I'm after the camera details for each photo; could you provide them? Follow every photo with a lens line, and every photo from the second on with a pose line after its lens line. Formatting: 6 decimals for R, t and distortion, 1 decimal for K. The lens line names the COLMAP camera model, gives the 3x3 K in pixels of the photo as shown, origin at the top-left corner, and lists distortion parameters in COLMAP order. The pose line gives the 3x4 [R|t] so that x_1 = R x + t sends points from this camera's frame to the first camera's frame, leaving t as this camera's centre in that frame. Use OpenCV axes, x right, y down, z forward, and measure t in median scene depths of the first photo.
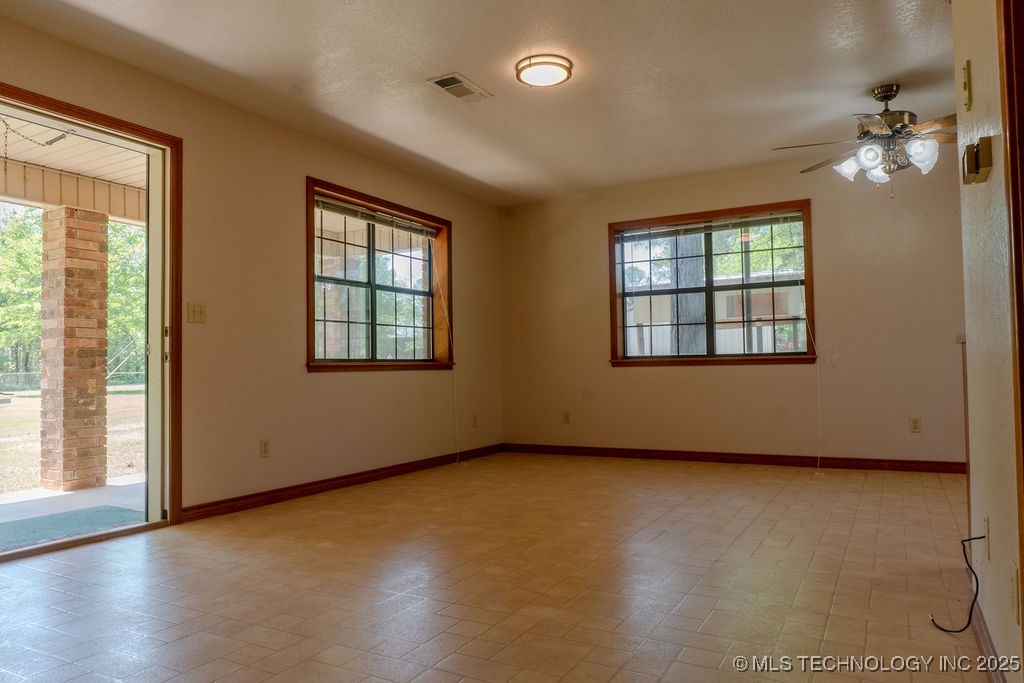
lens RADIAL K [[722.4, 0, 512.0], [0, 722.4, 341.5], [0, 0, 1]] dist [-0.001947, -0.002296]
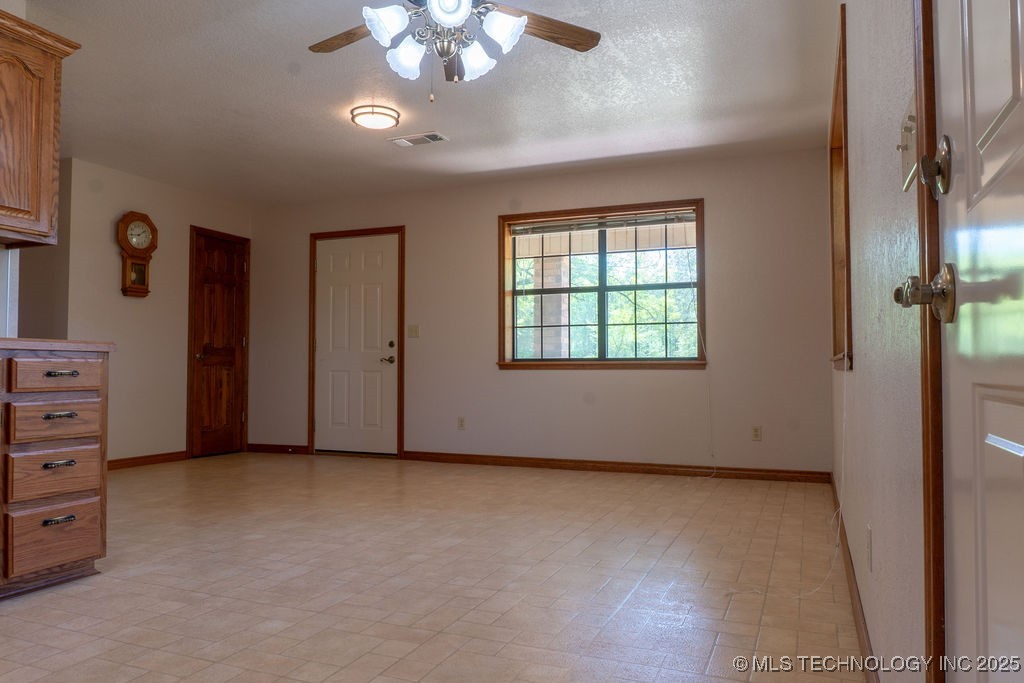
lens RADIAL K [[679.8, 0, 574.3], [0, 679.8, 345.4], [0, 0, 1]] dist [-0.005645, -0.001142]
pose [[0.980948, 0.018577, 0.193380, 0.069303], [-0.019283, 0.999813, 0.001768, 0.000076], [-0.193311, -0.005464, 0.981122, 0.139088]]
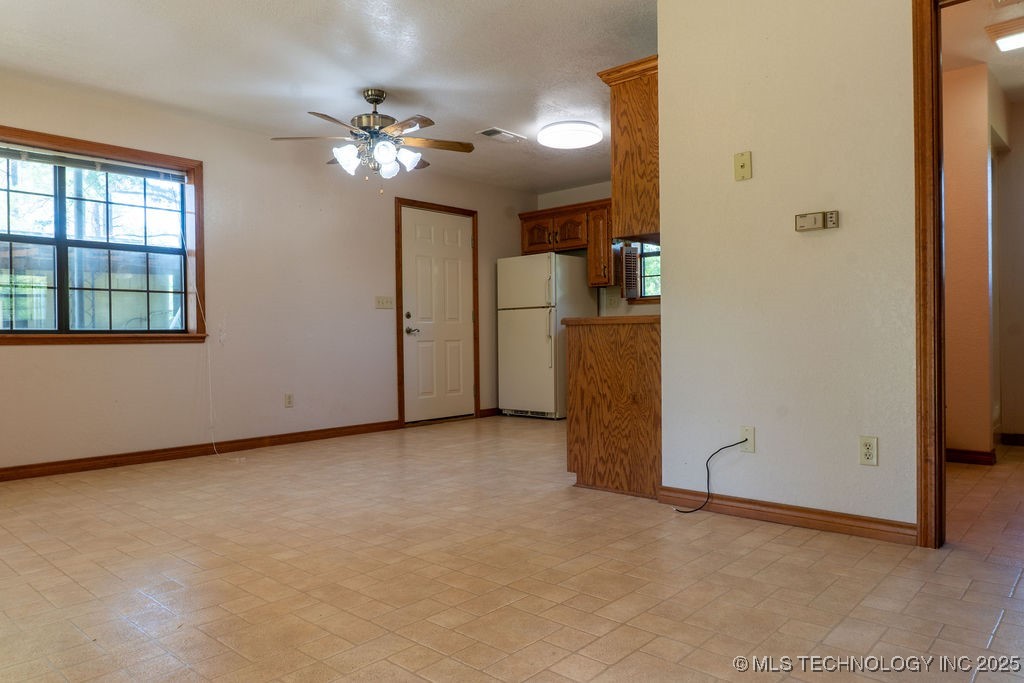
lens RADIAL K [[722.4, 0, 512.0], [0, 722.4, 341.5], [0, 0, 1]] dist [-0.001947, -0.002296]
pose [[0.212295, 0.004844, 0.977194, -0.372295], [-0.028557, 0.999591, 0.001248, 0.015589], [-0.976788, -0.028171, 0.212346, 0.400463]]
